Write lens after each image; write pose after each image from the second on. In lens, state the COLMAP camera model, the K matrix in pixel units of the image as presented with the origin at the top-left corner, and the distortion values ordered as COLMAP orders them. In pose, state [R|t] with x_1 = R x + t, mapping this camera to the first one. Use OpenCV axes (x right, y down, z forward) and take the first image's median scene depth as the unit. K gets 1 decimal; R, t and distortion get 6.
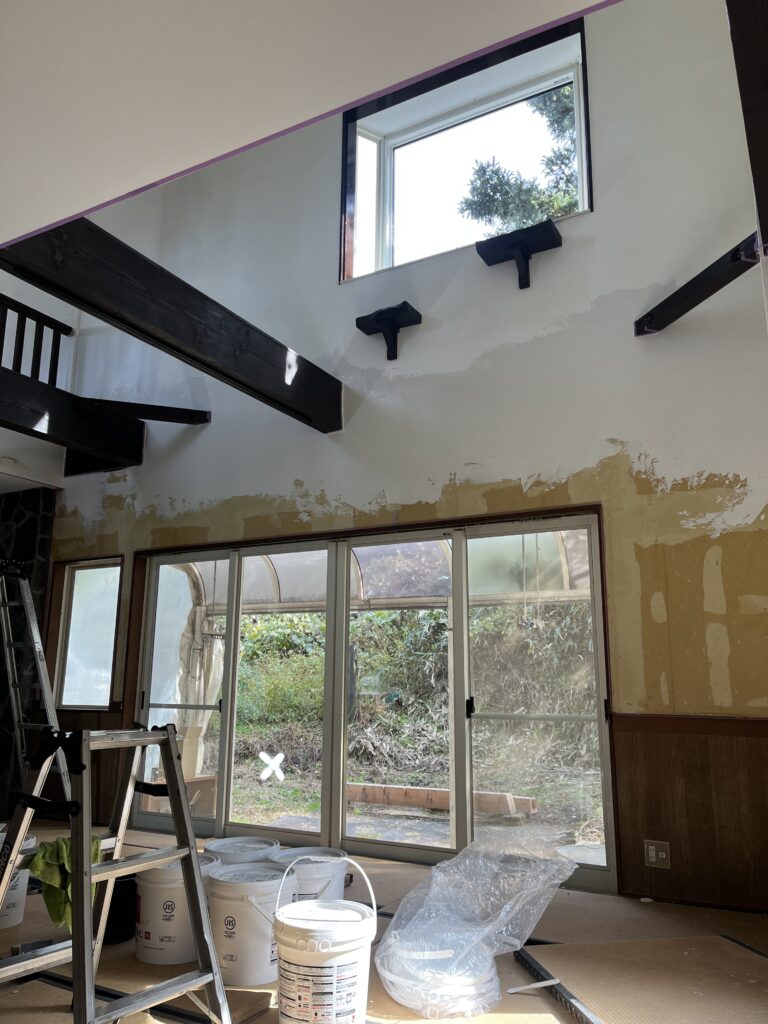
lens RADIAL K [[778.9, 0, 381.9], [0, 778.9, 517.7], [0, 0, 1]] dist [0.004639, -0.005661]
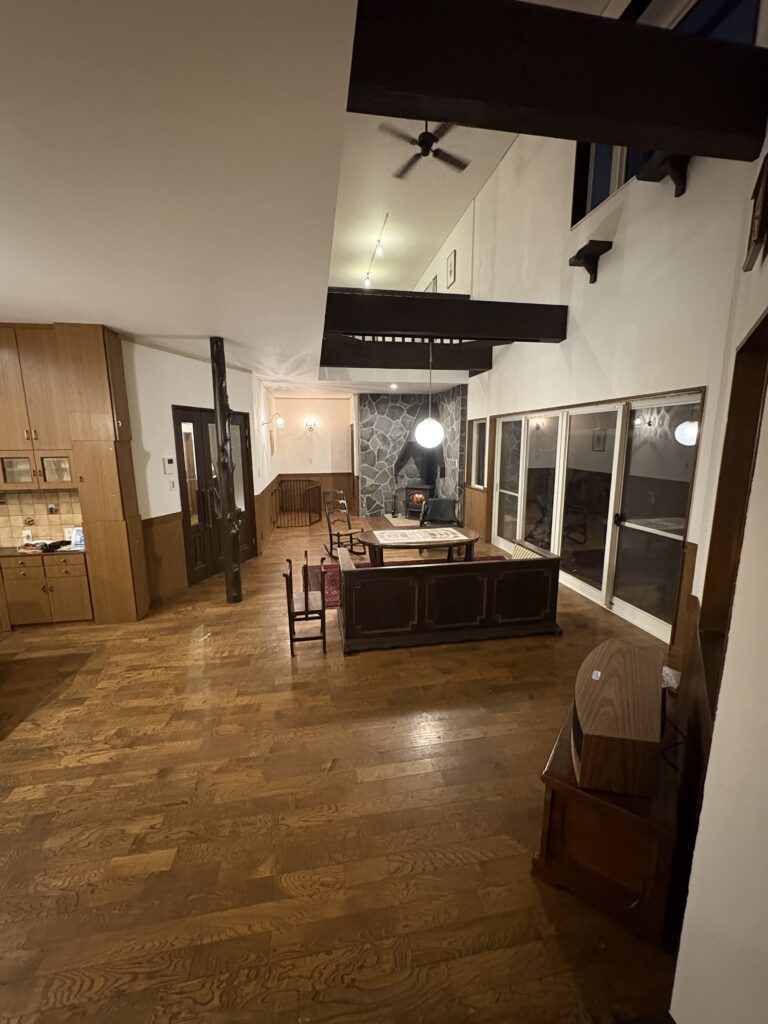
lens RADIAL K [[405.9, 0, 384.9], [0, 405.9, 517.0], [0, 0, 1]] dist [-0.000828, -0.000614]
pose [[0.630883, 0.131136, -0.764716, 0.406244], [0.173014, 0.937019, 0.303418, -0.090292], [0.756342, -0.323727, 0.568461, 0.128806]]
